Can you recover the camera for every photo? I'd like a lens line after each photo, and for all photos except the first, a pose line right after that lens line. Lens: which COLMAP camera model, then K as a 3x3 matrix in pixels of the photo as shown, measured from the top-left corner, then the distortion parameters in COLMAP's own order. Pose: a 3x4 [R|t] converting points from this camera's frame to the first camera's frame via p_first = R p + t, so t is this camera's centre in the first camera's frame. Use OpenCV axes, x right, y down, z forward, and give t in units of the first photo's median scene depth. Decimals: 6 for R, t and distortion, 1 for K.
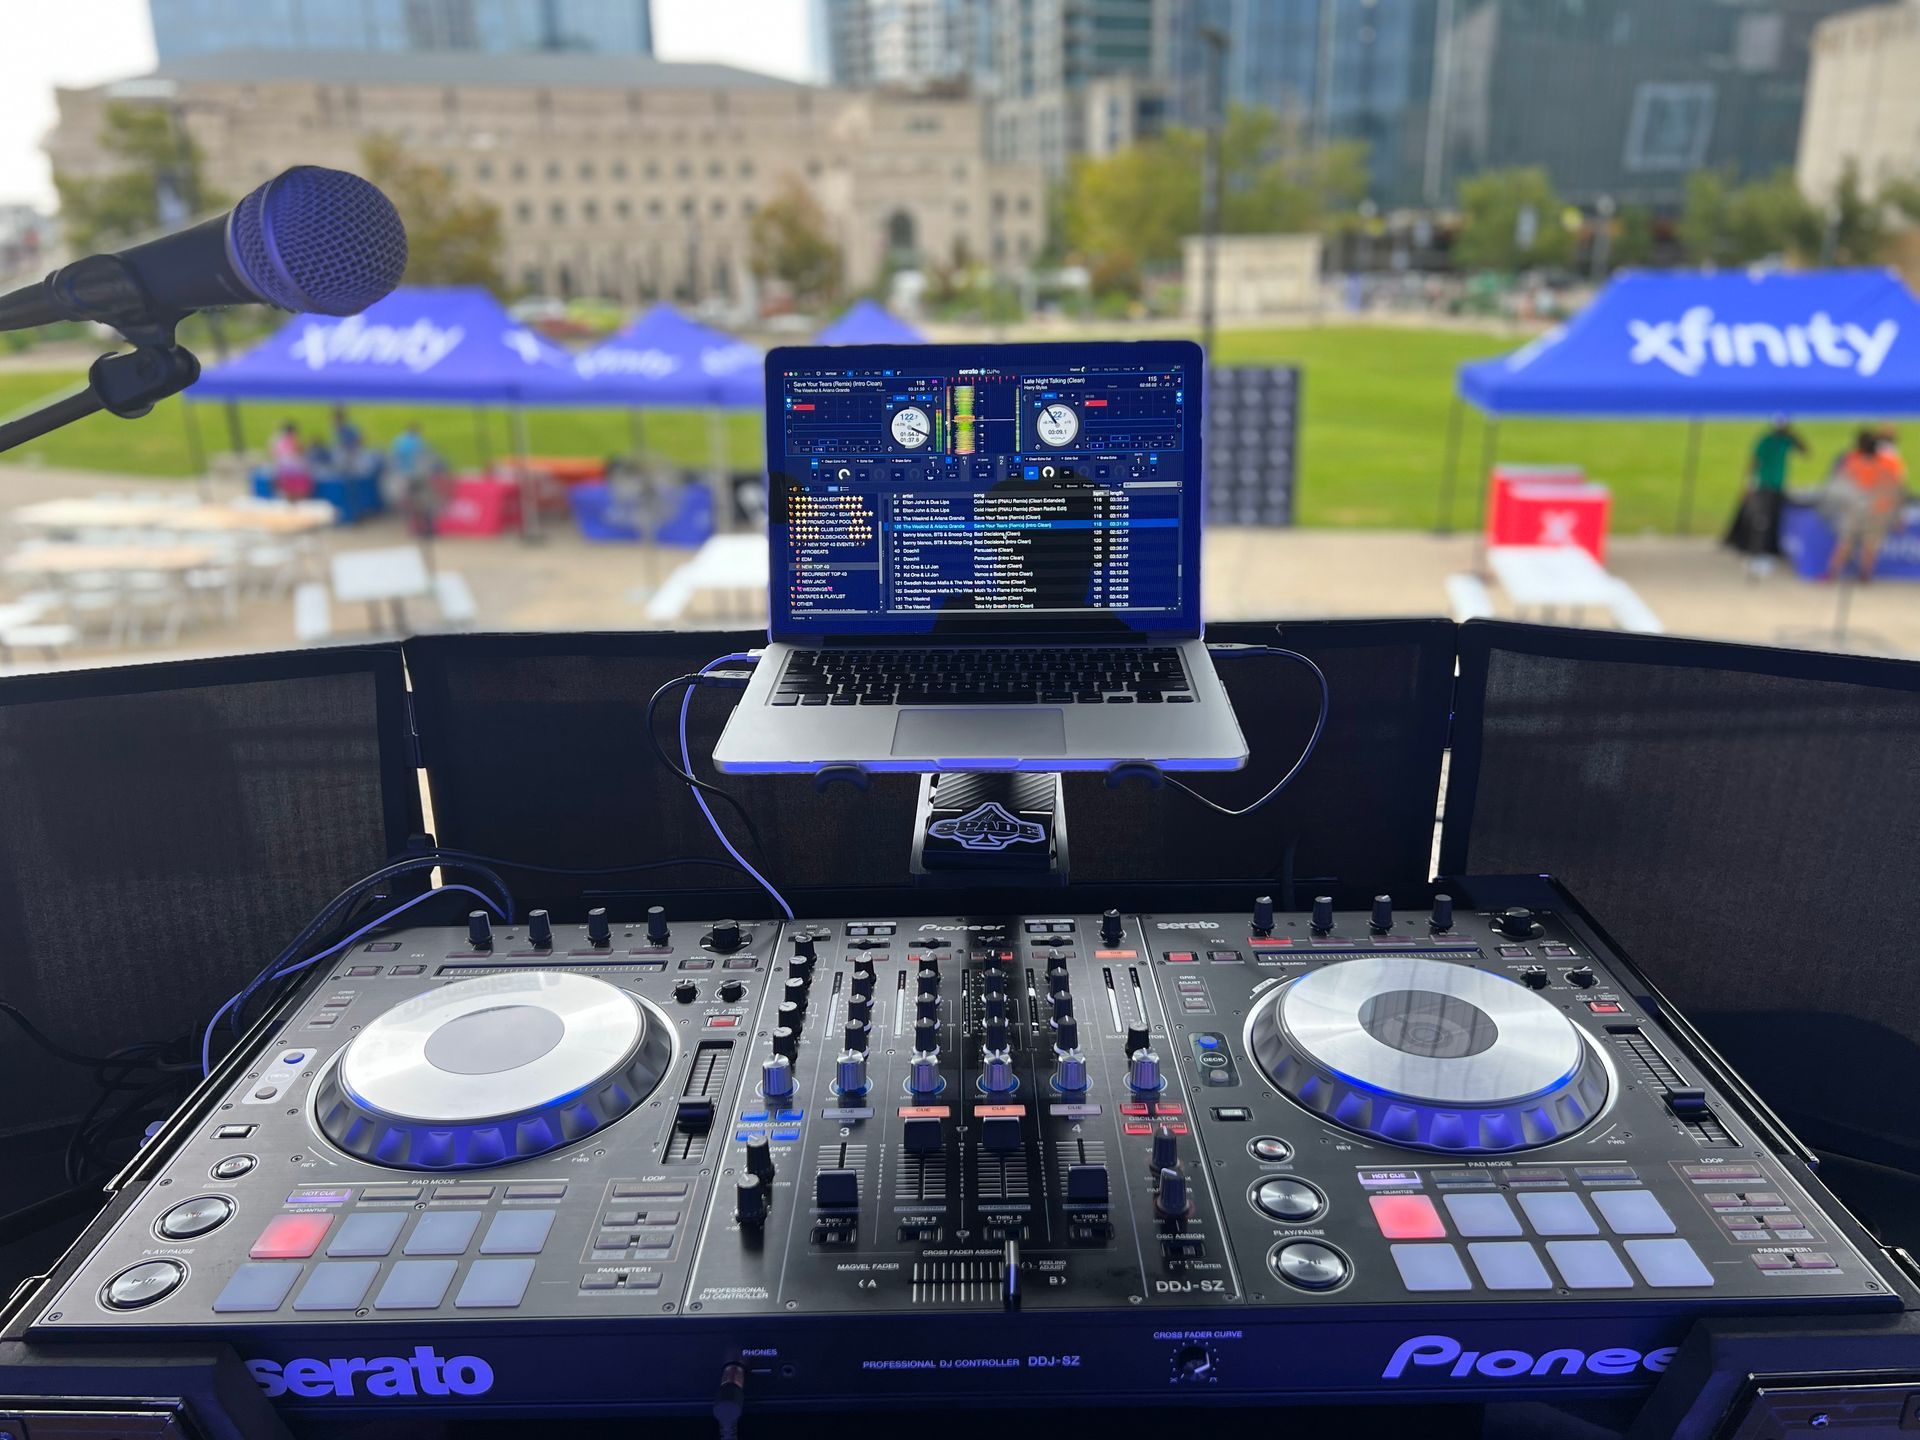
lens RADIAL K [[1510.8, 0, 967.0], [0, 1510.8, 724.8], [0, 0, 1]] dist [0.046285, -0.054252]
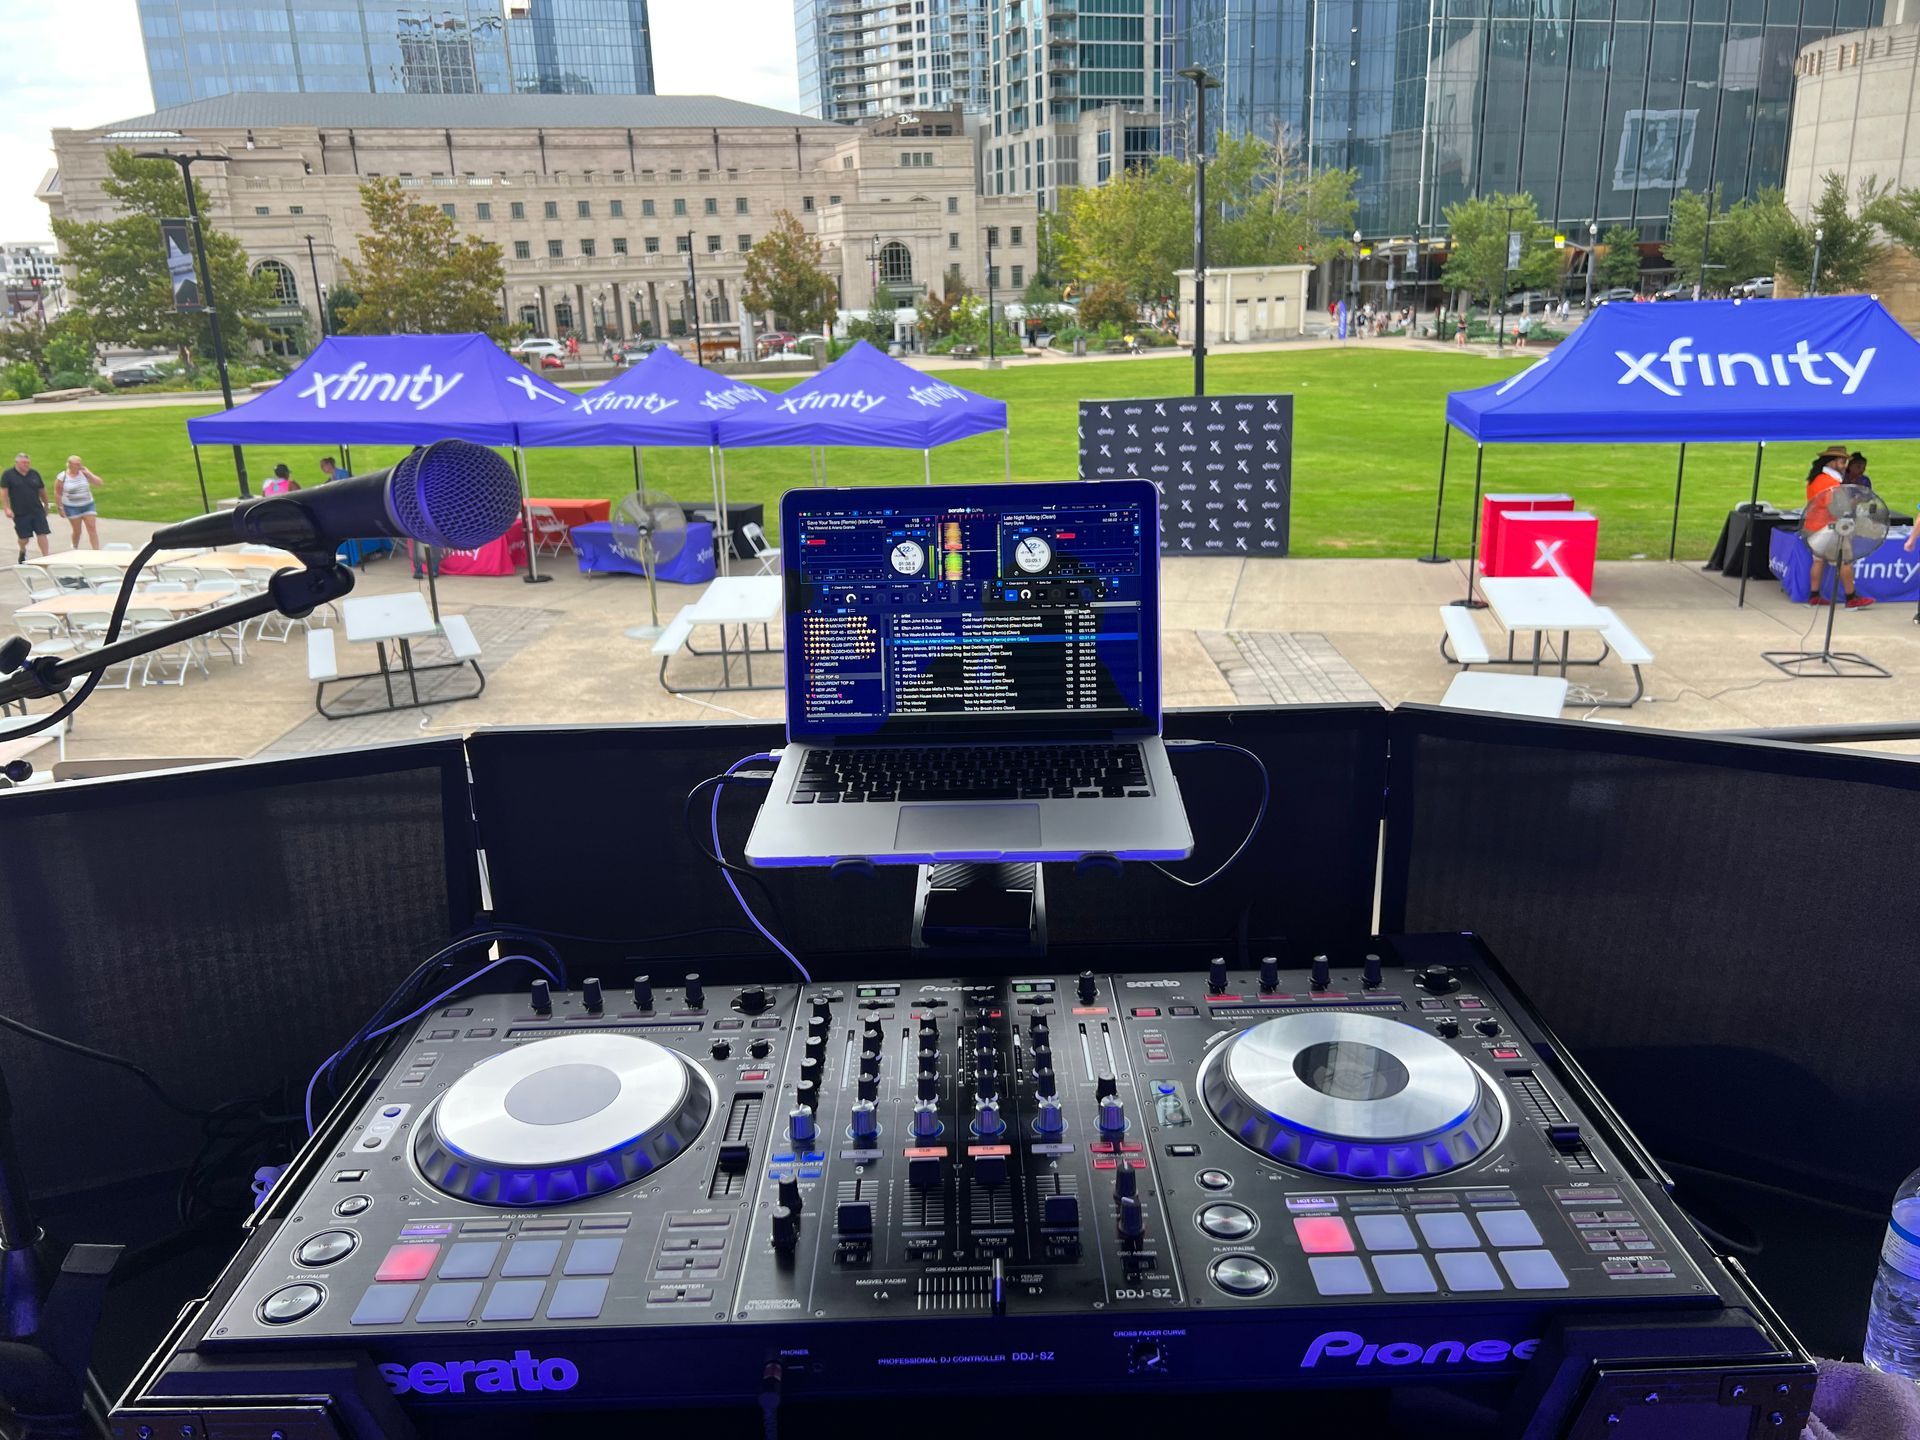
lens RADIAL K [[1510.8, 0, 960.8], [0, 1510.8, 707.6], [0, 0, 1]] dist [0.046285, -0.054252]
pose [[0.999893, -0.014082, -0.004039, 0.007252], [0.013961, 0.999496, -0.028502, -0.048240], [0.004438, 0.028443, 0.999586, -0.163967]]
